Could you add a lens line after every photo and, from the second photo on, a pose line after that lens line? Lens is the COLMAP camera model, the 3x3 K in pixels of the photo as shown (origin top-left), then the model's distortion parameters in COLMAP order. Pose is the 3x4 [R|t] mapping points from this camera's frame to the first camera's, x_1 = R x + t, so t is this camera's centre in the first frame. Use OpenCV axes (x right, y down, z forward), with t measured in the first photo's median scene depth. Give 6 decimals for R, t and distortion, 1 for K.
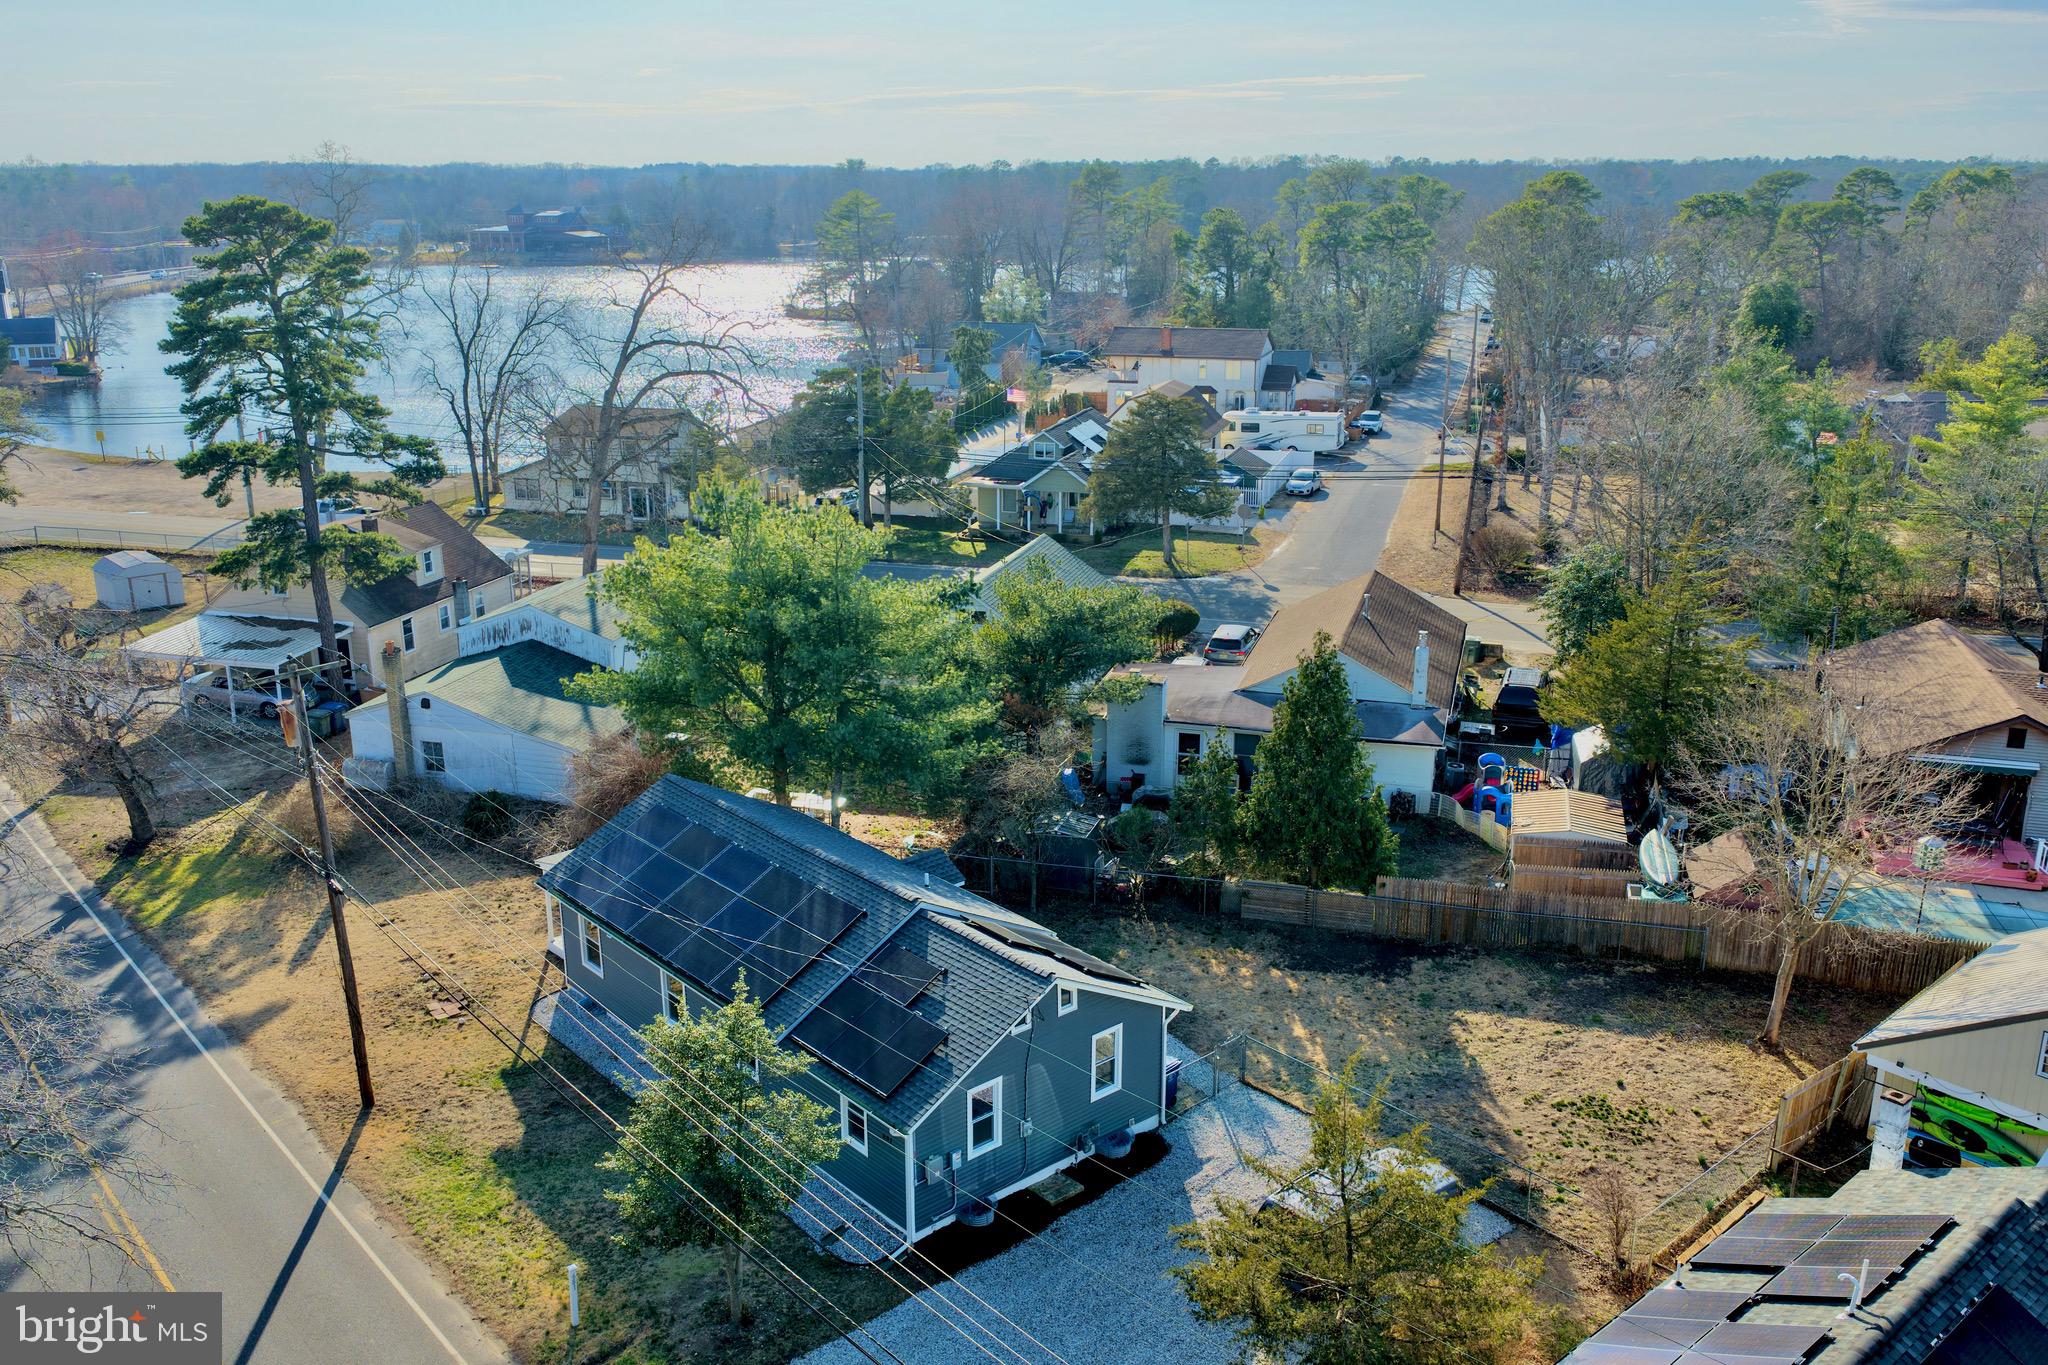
lens RADIAL K [[1708.6, 0, 1033.5], [0, 1708.6, 684.6], [0, 0, 1]] dist [-0.022044, 0.048158]
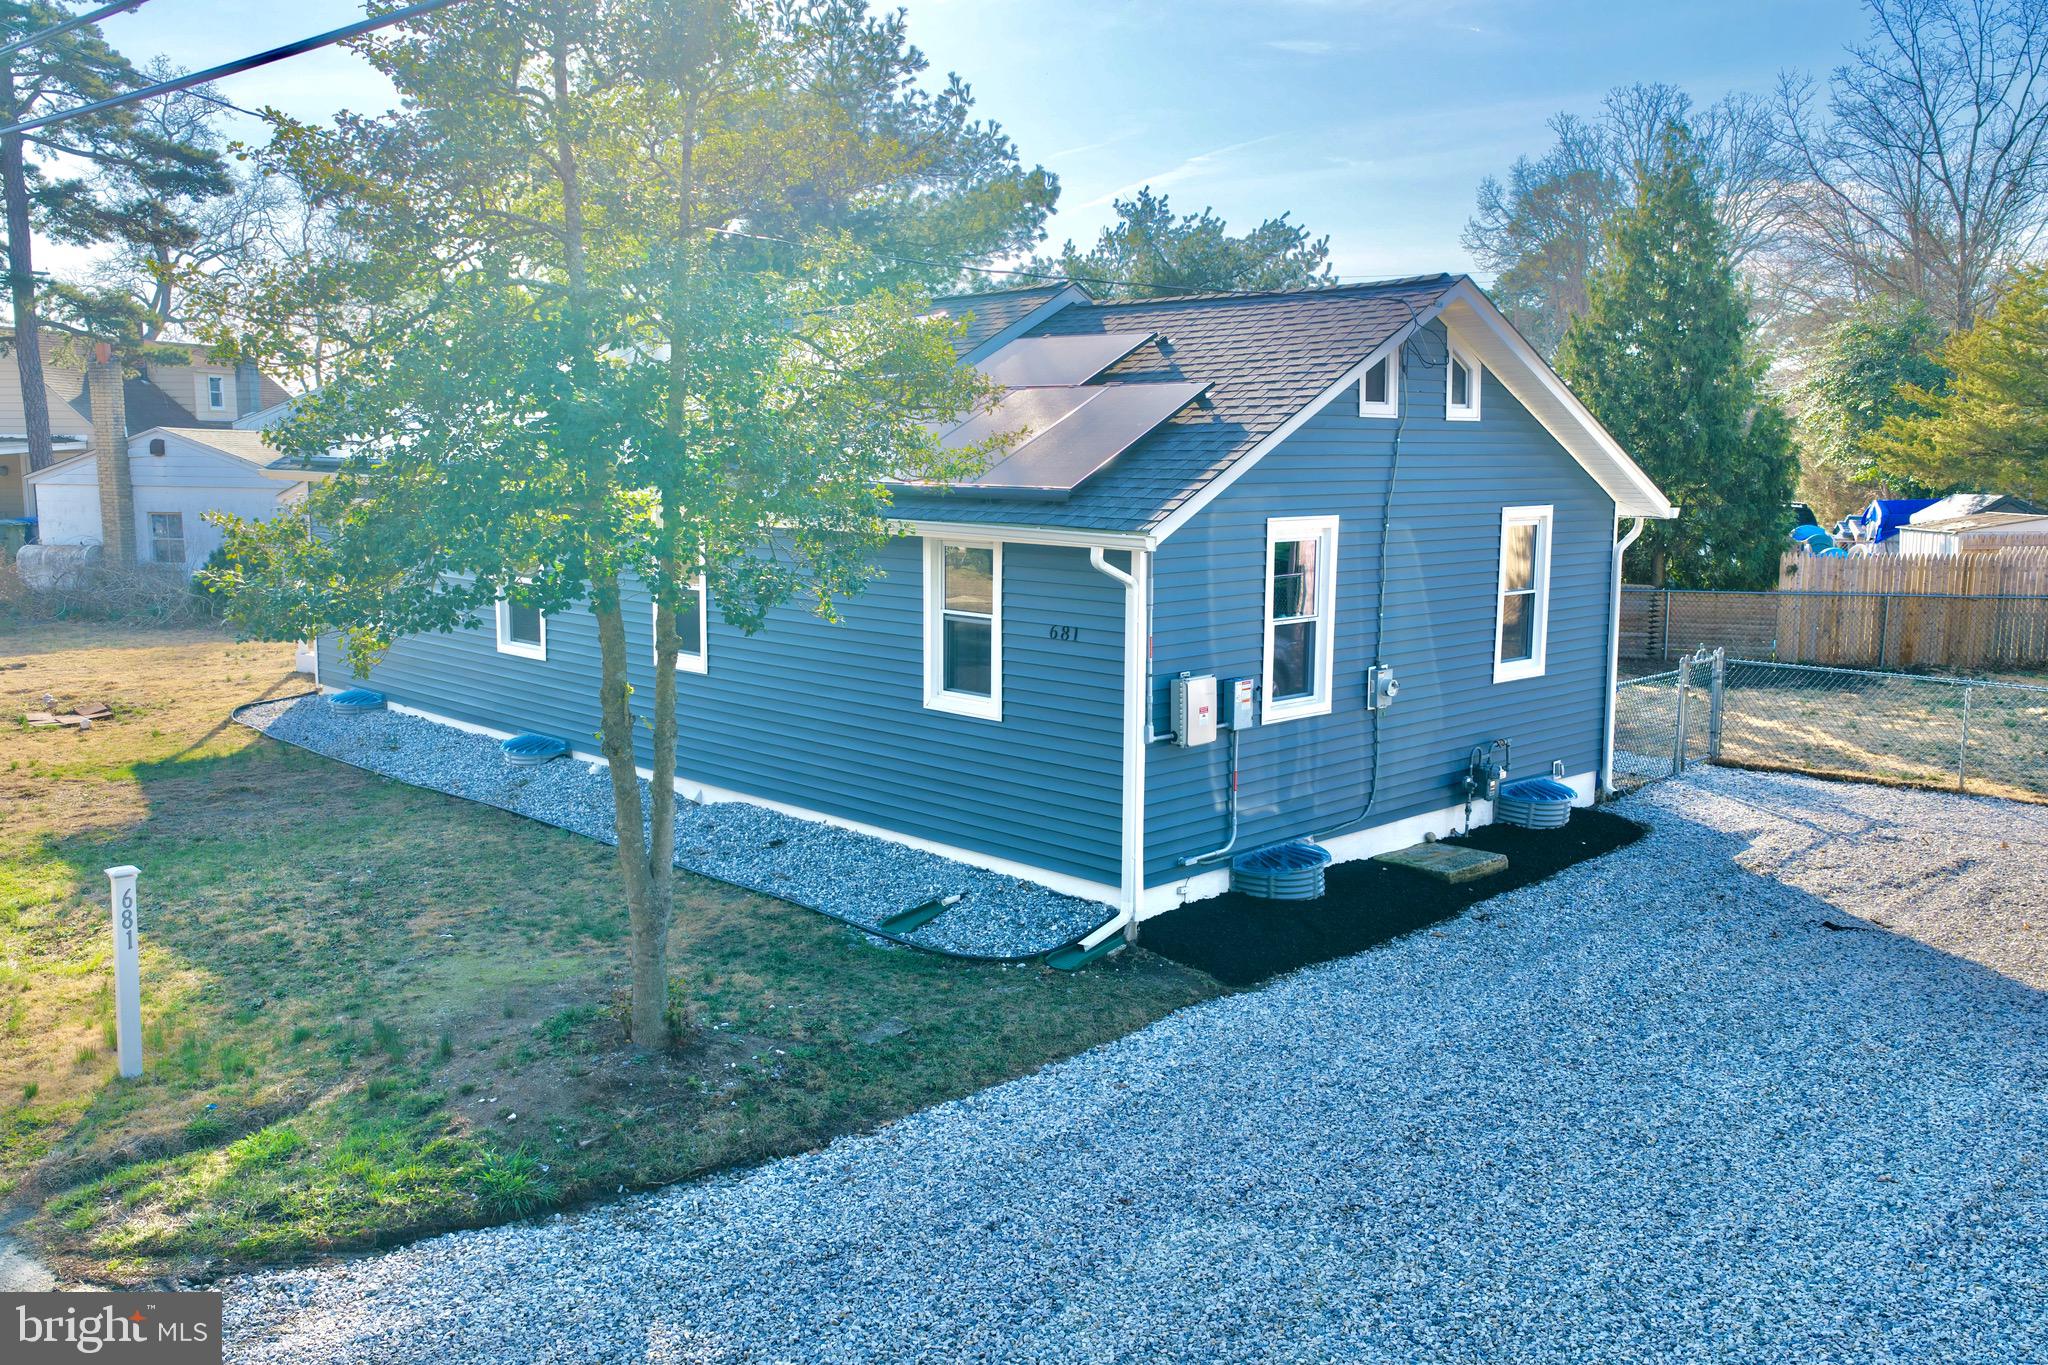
lens RADIAL K [[1708.6, 0, 1033.5], [0, 1708.6, 684.6], [0, 0, 1]] dist [-0.022044, 0.048158]
pose [[0.998569, -0.002776, 0.053414, -0.104748], [0.010758, 0.988667, -0.149738, 0.309747], [-0.052393, 0.150098, 0.987282, 0.588124]]
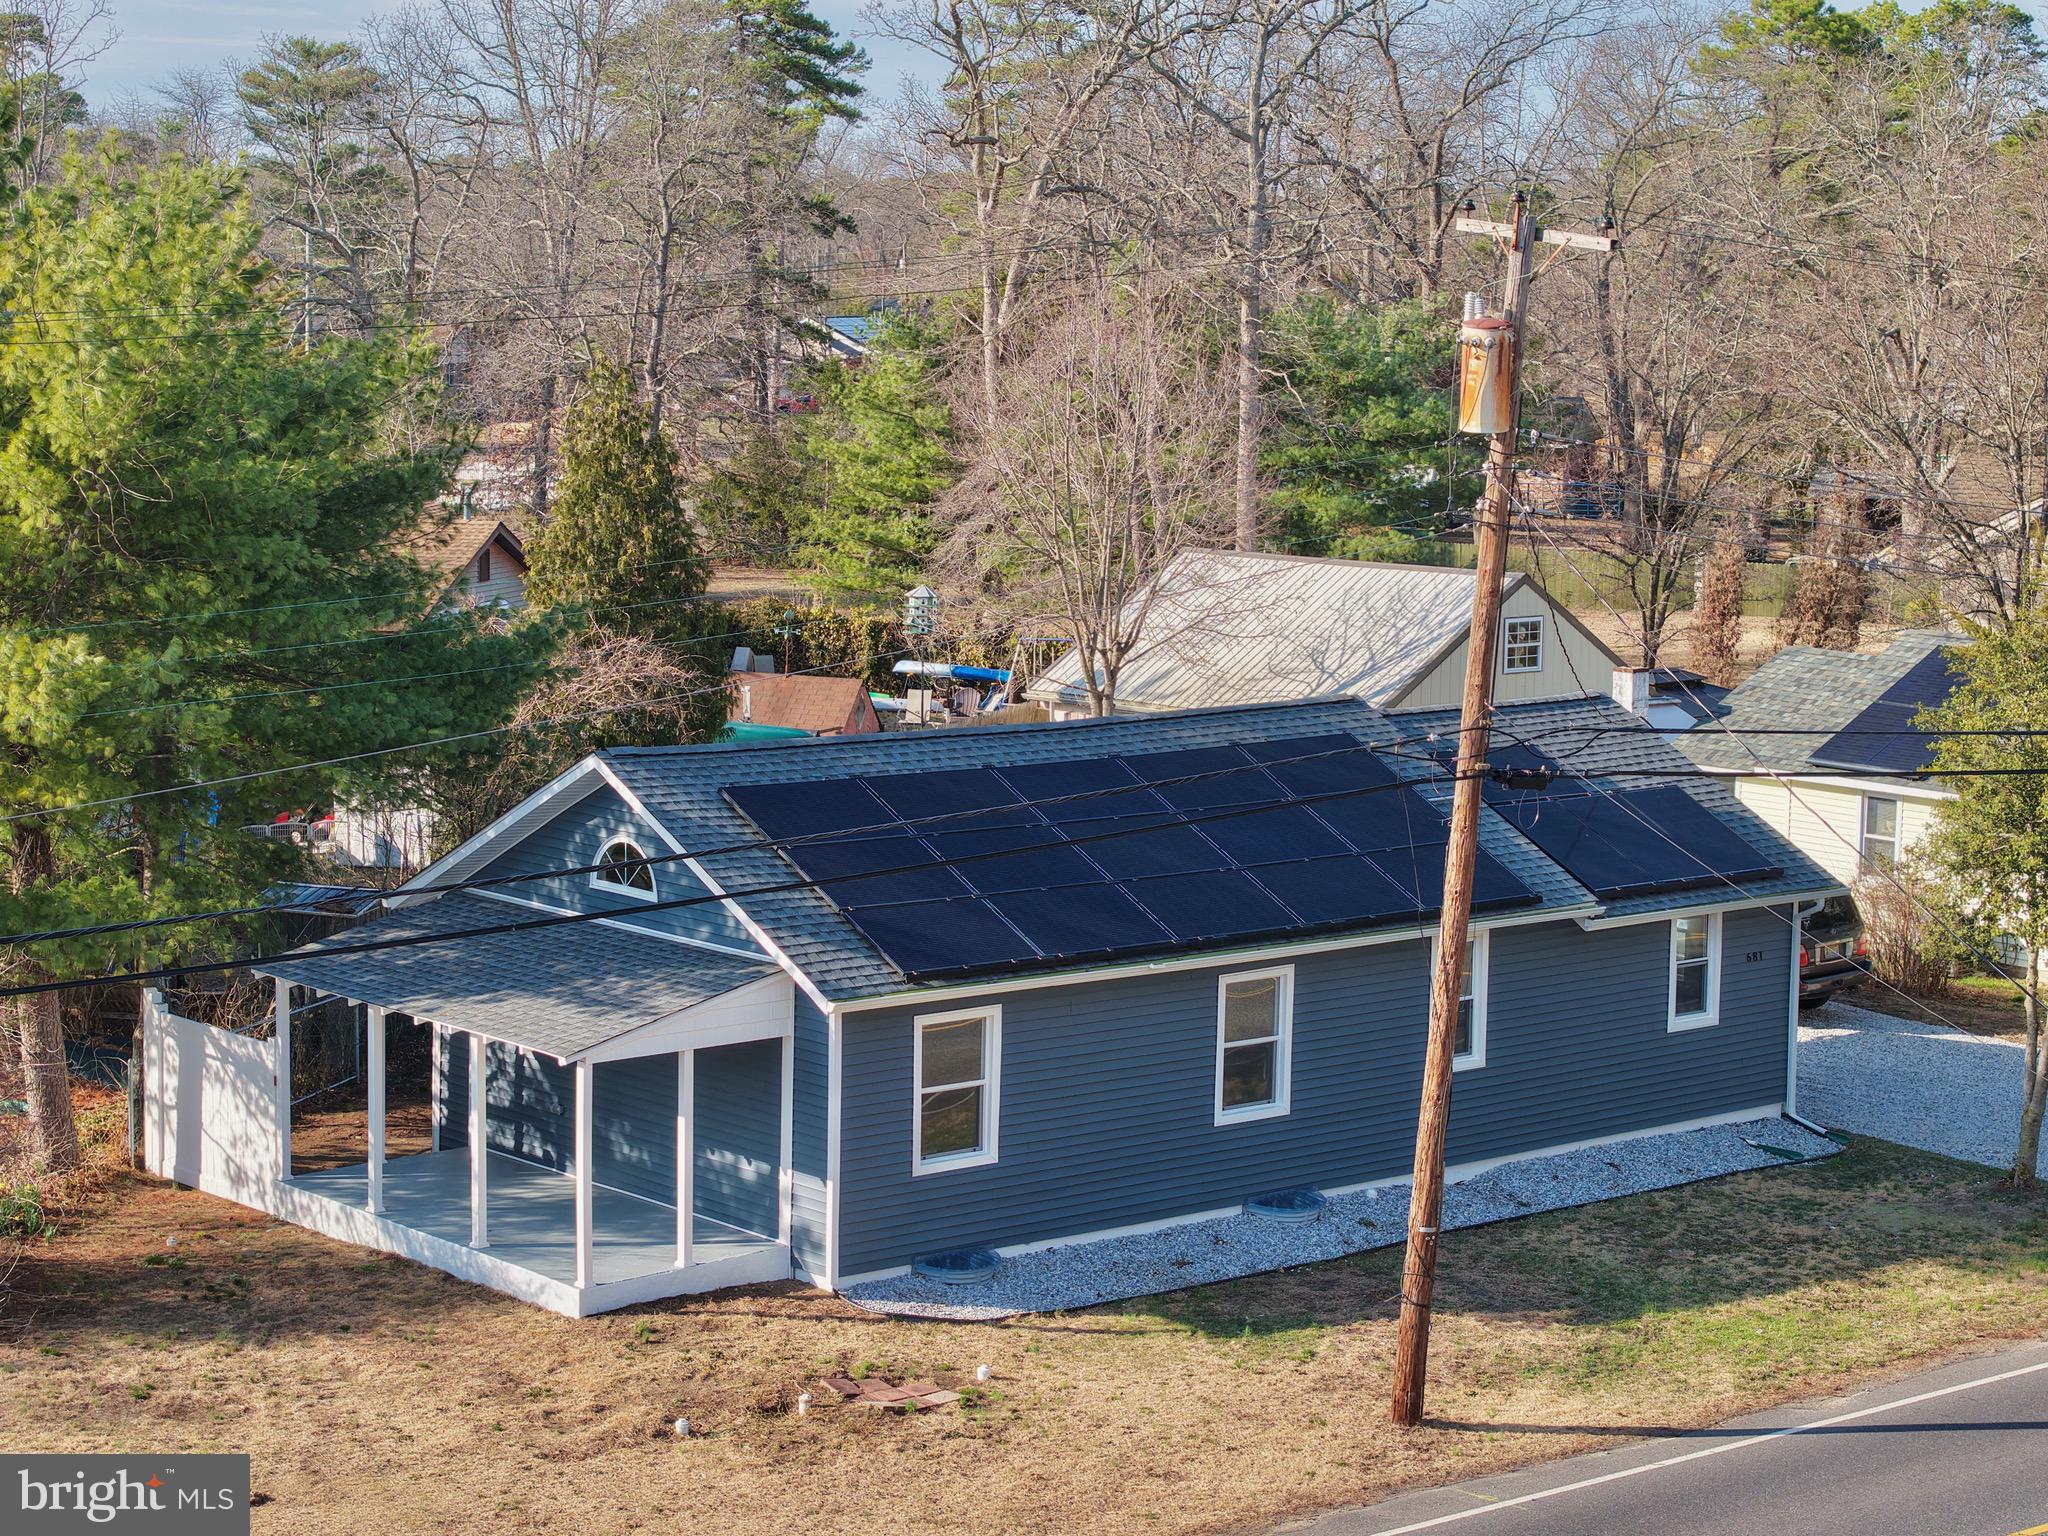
lens RADIAL K [[4223.9, 0, 1024.0], [0, 4223.9, 768.0], [0, 0, 1]] dist [-0.237334, 1.067629]
pose [[0.015538, -0.123226, 0.992257, -1.431776], [0.270358, 0.955929, 0.114481, -0.032507], [-0.962635, 0.266485, 0.048169, 1.078070]]
